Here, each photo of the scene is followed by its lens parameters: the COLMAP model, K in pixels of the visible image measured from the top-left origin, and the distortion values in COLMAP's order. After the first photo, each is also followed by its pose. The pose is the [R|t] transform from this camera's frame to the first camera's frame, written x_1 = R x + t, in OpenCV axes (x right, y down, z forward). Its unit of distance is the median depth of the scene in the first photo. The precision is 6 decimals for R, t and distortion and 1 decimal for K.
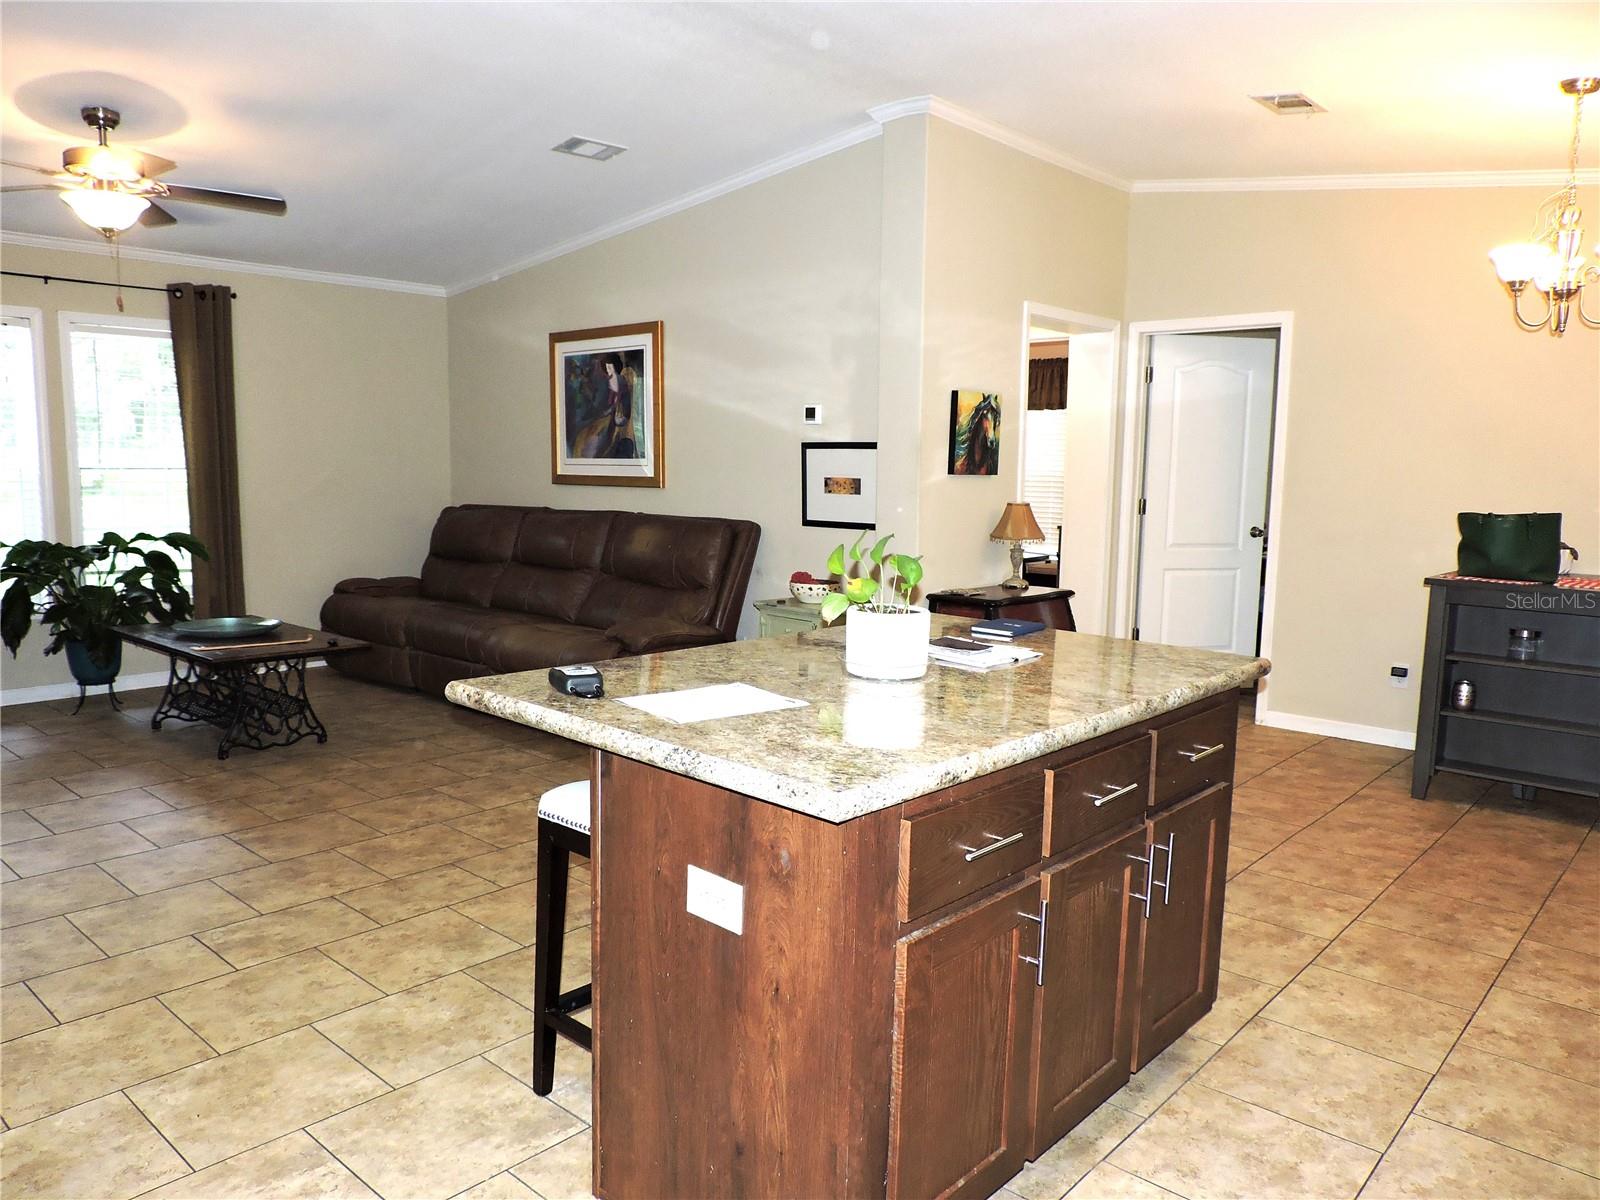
lens RADIAL K [[1134.9, 0, 800.0], [0, 1134.9, 600.0], [0, 0, 1]] dist [-0.021698, -0.001213]
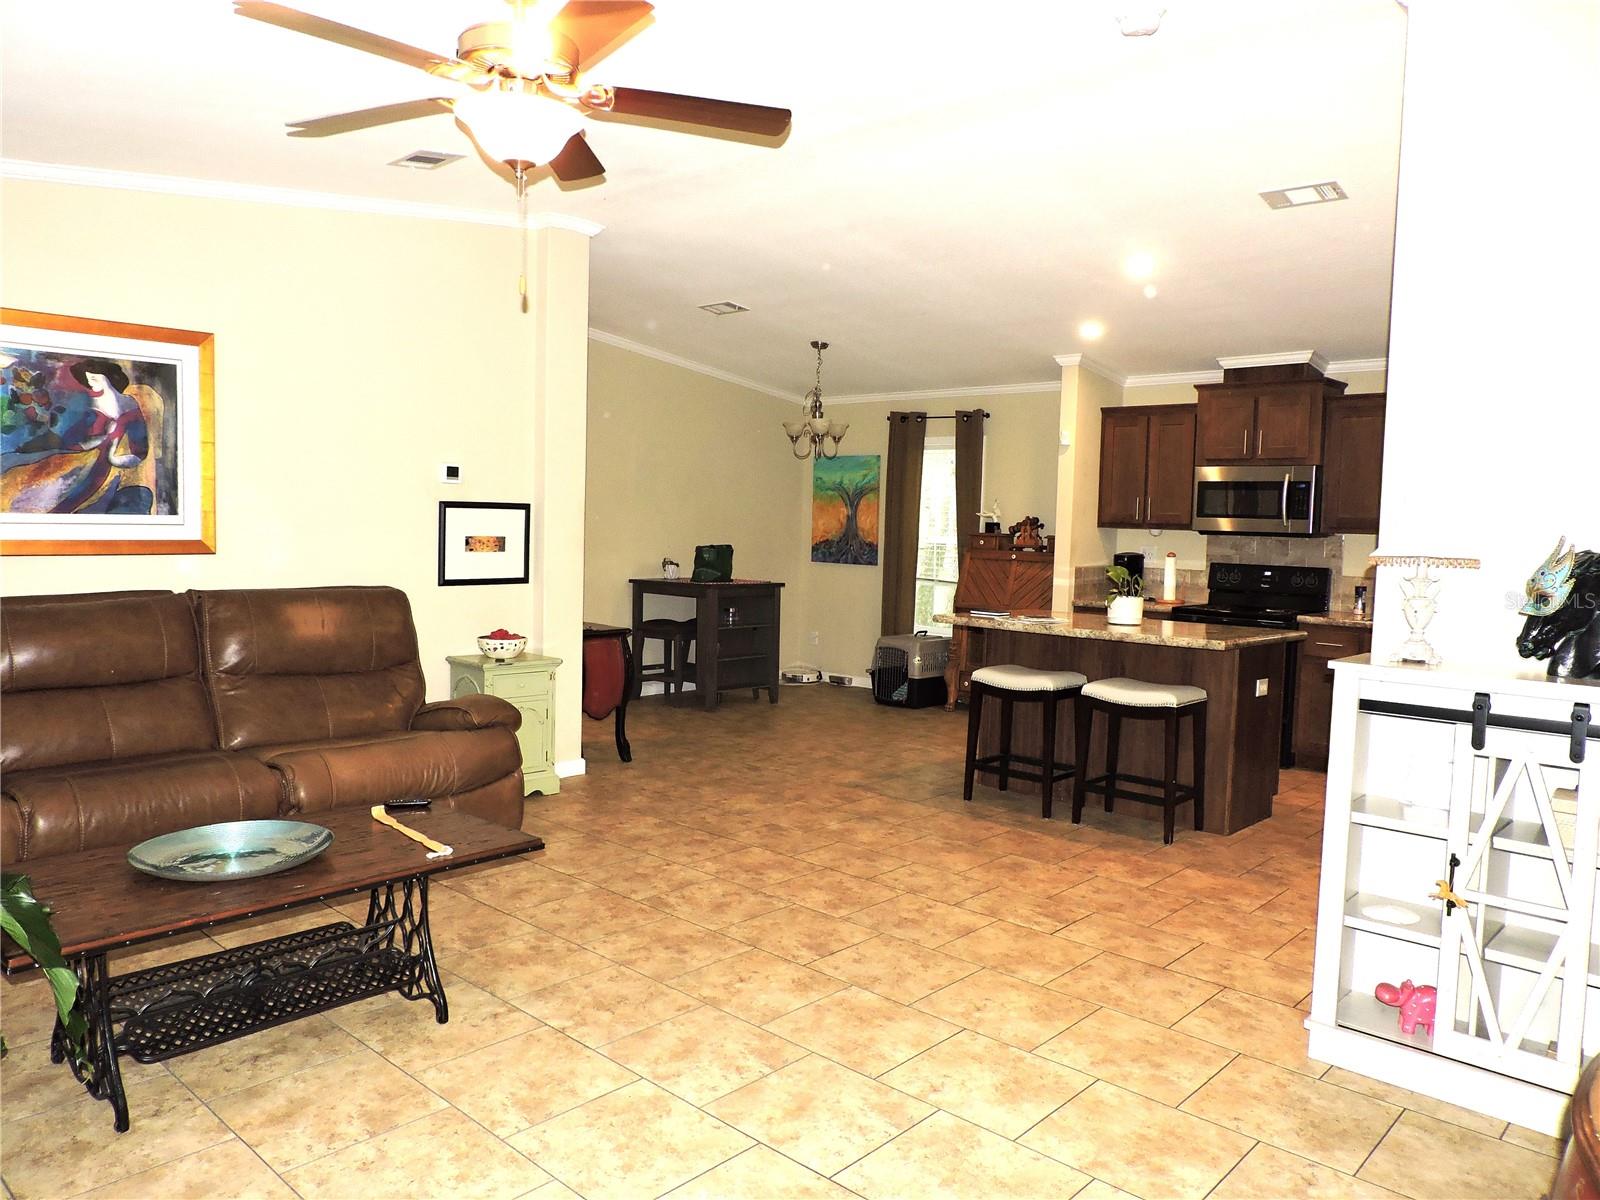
lens RADIAL K [[1134.9, 0, 800.0], [0, 1134.9, 600.0], [0, 0, 1]] dist [-0.021698, -0.001213]
pose [[0.012302, -0.086881, 0.996143, -1.043541], [0.094305, 0.991879, 0.085344, -0.116104], [-0.995467, 0.092891, 0.020396, 0.728108]]
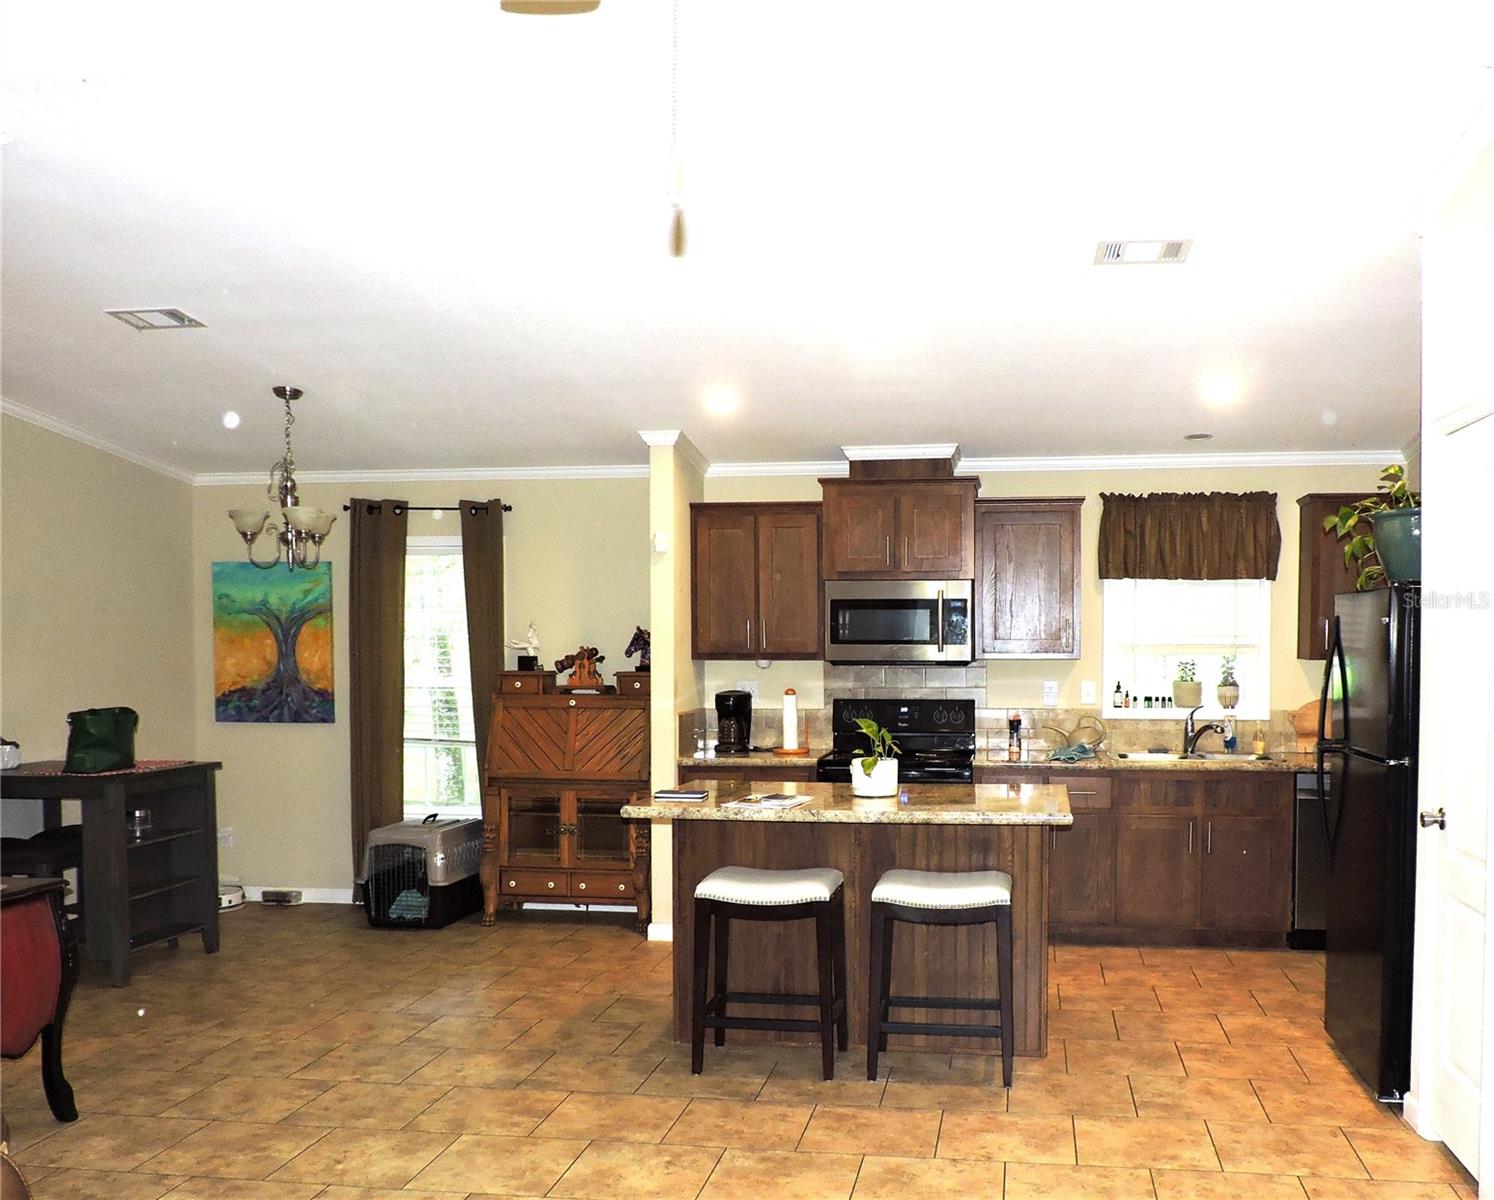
lens RADIAL K [[1328.8, 0, 848.6], [0, 1328.8, 694.4], [0, 0, 1]] dist [-0.022765, -0.005068]
pose [[-0.564770, -0.049066, 0.823788, -0.731716], [0.090164, 0.988586, 0.120696, -0.158758], [-0.820308, 0.142441, -0.553900, 0.973005]]
